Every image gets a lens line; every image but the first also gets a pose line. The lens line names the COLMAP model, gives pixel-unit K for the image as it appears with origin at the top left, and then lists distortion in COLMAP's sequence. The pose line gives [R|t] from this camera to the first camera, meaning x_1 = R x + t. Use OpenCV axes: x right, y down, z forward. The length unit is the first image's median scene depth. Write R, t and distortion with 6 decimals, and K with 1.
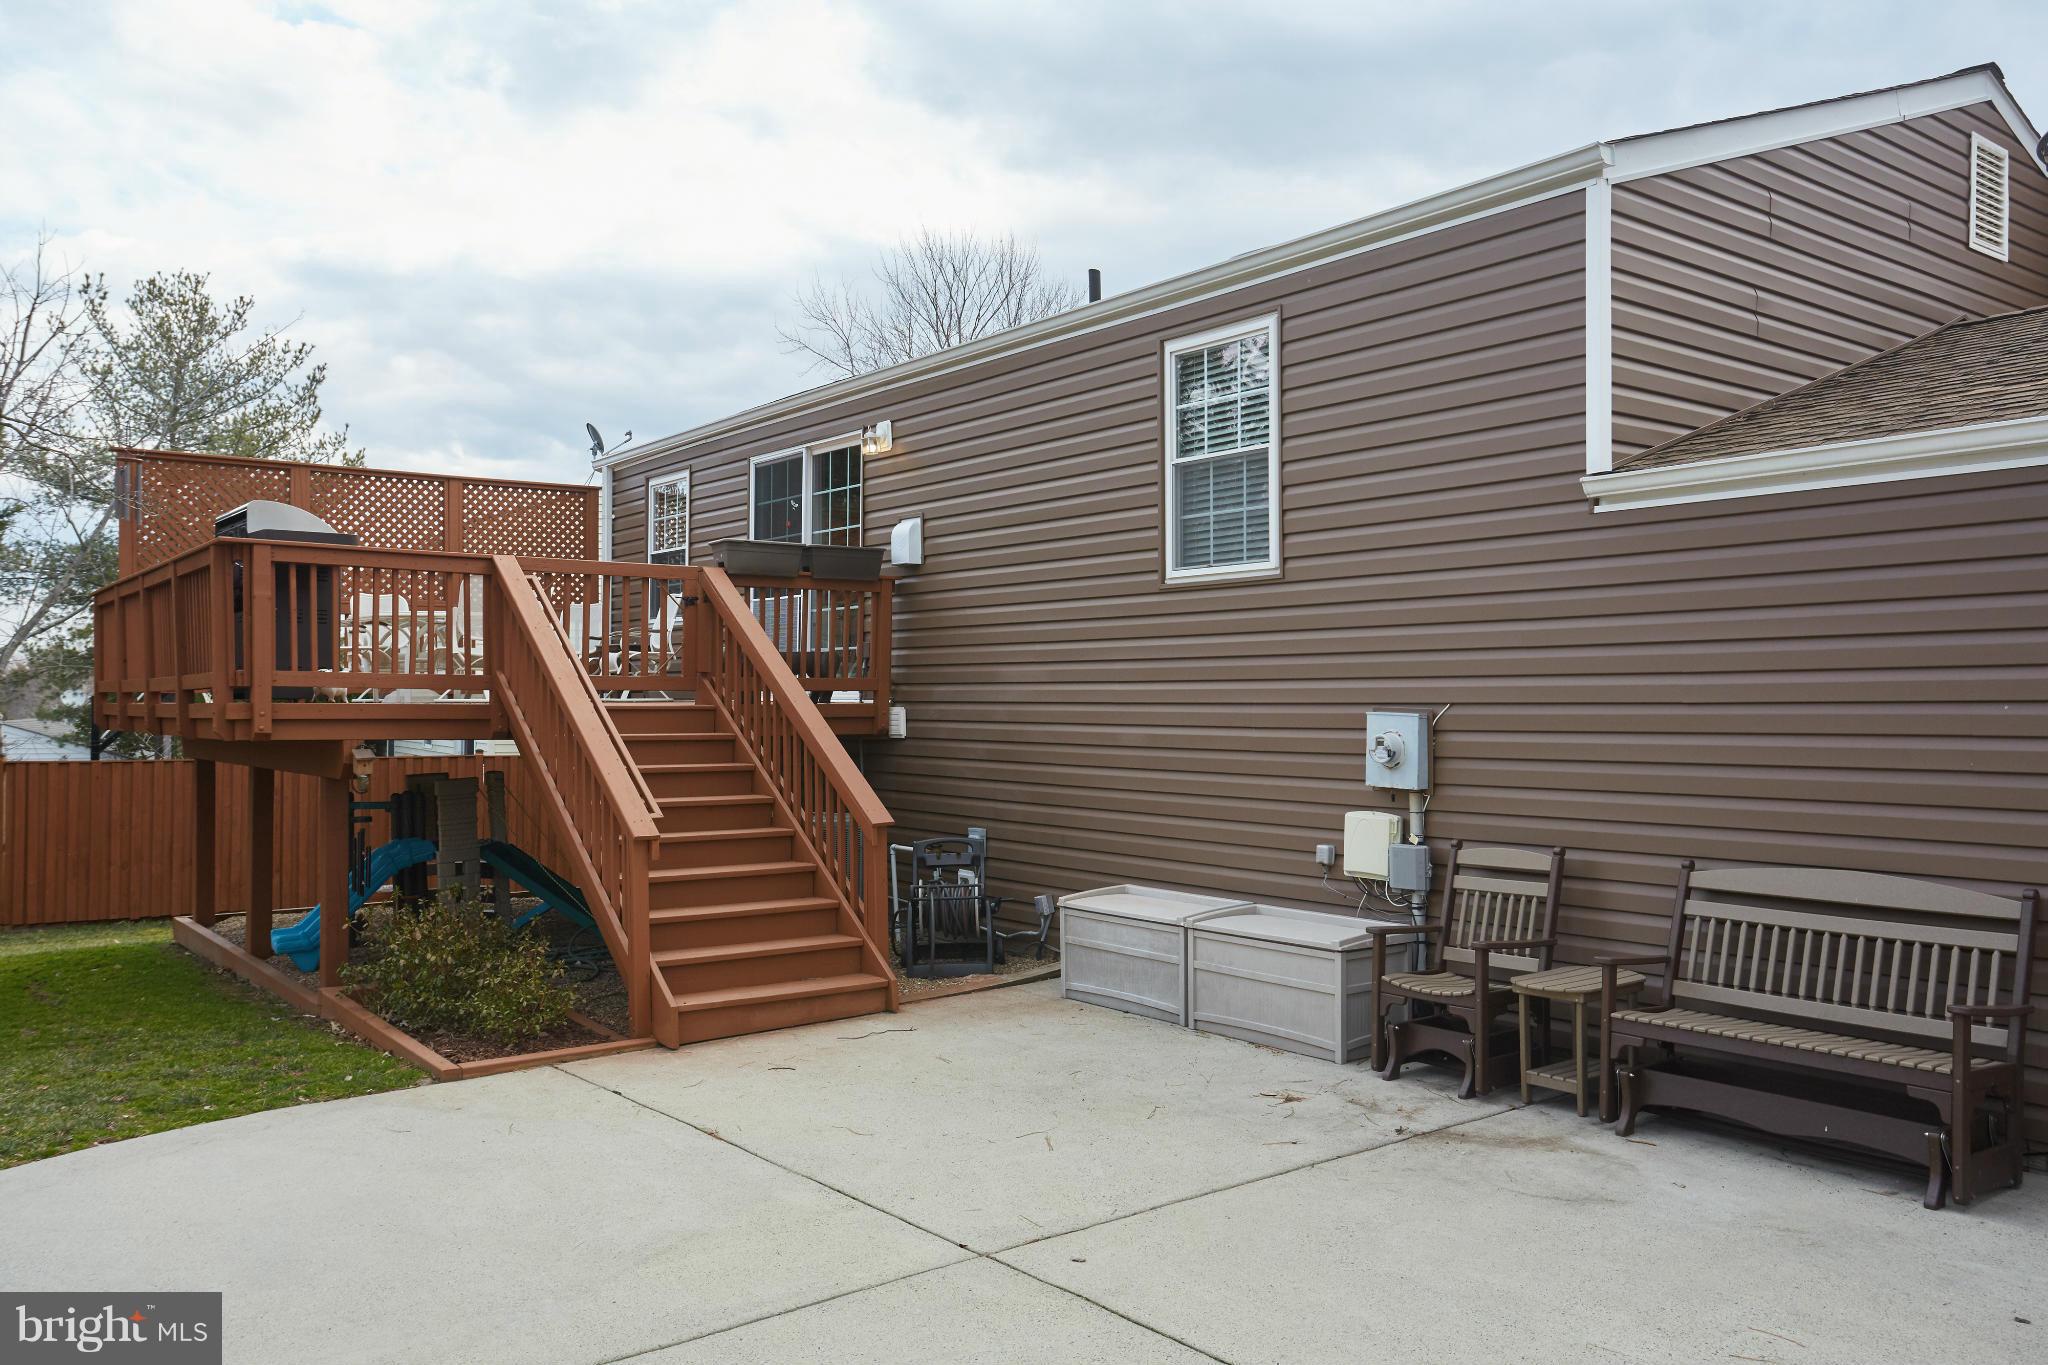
lens RADIAL K [[1554.5, 0, 1025.3], [0, 1554.5, 690.2], [0, 0, 1]] dist [0.011717, 0.002904]
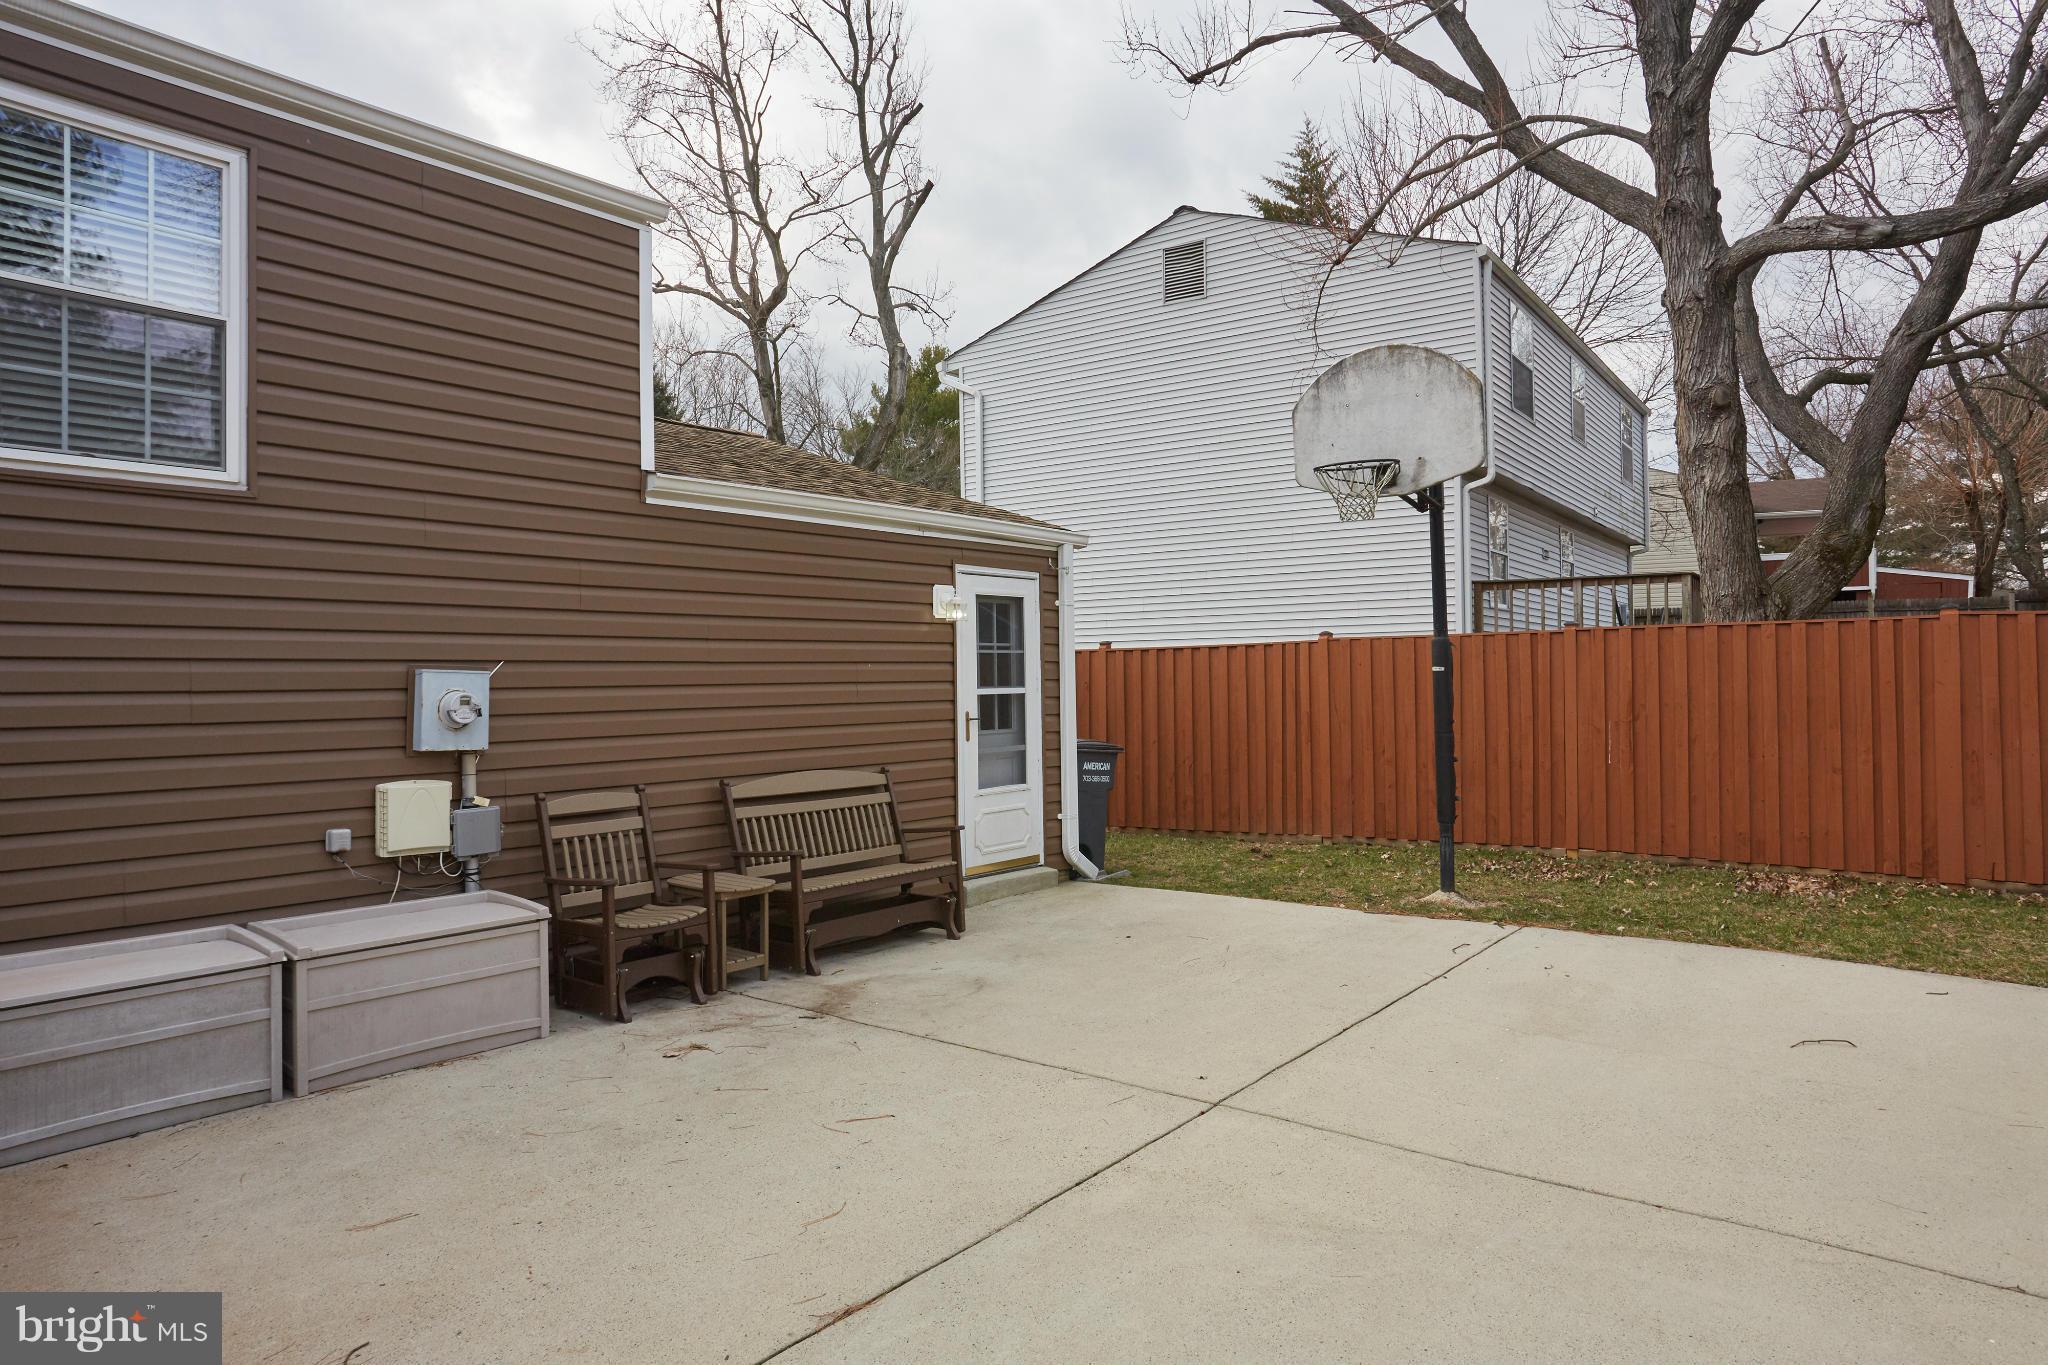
lens RADIAL K [[1245.9, 0, 1025.0], [0, 1245.9, 679.3], [0, 0, 1]] dist [-0.009647, 0.000064]
pose [[-0.234150, 0.004672, 0.972189, -0.572534], [-0.002940, 0.999980, -0.005514, 0.022799], [-0.972196, -0.004149, -0.234132, 0.841034]]
